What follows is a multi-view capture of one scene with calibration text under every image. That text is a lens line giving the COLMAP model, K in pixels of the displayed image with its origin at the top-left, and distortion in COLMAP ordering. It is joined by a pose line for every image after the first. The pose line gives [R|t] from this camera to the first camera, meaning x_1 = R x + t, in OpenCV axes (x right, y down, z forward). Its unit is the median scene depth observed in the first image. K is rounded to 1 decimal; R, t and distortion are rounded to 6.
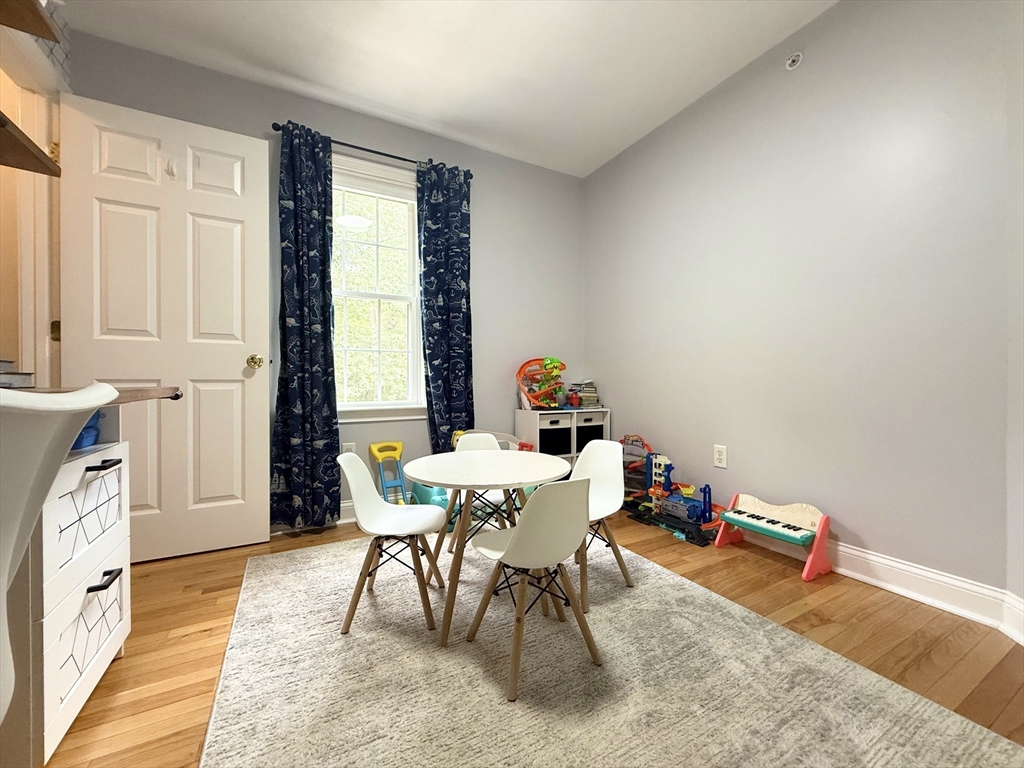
lens RADIAL K [[406.6, 0, 510.5], [0, 406.6, 385.8], [0, 0, 1]] dist [0.000634, -0.000082]
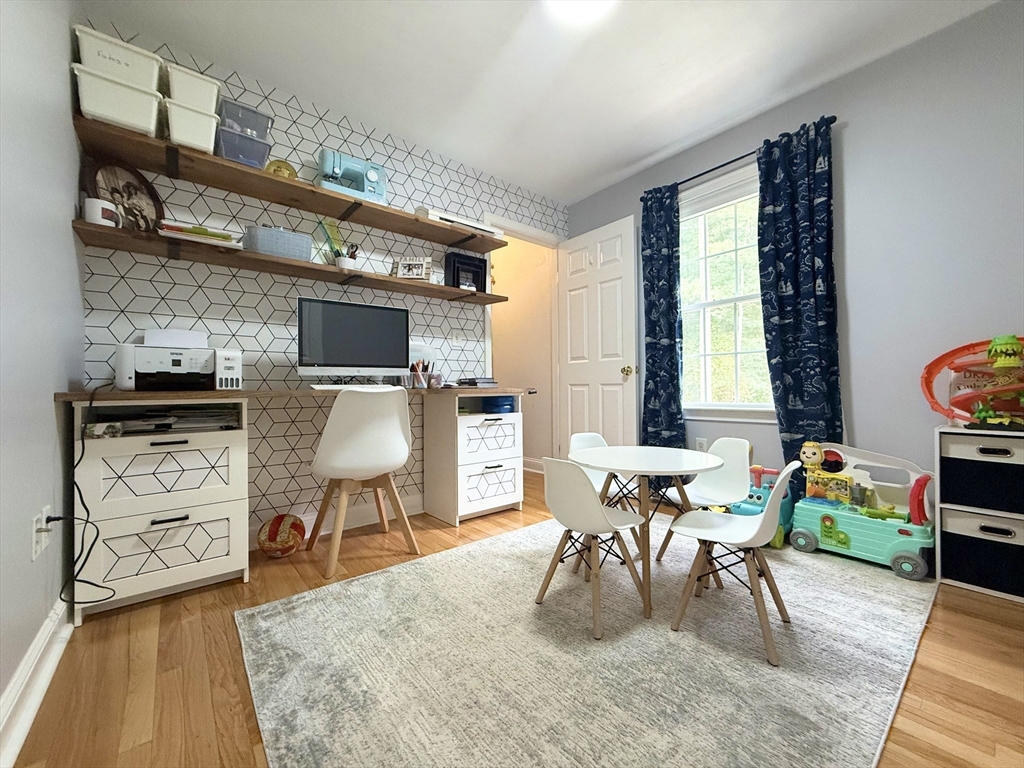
lens RADIAL K [[406.6, 0, 510.5], [0, 406.6, 385.8], [0, 0, 1]] dist [0.000634, -0.000082]
pose [[0.191401, -0.003448, -0.981506, 0.645004], [0.005641, 0.999981, -0.002413, -0.004648], [0.981496, -0.005075, 0.191417, 0.279808]]
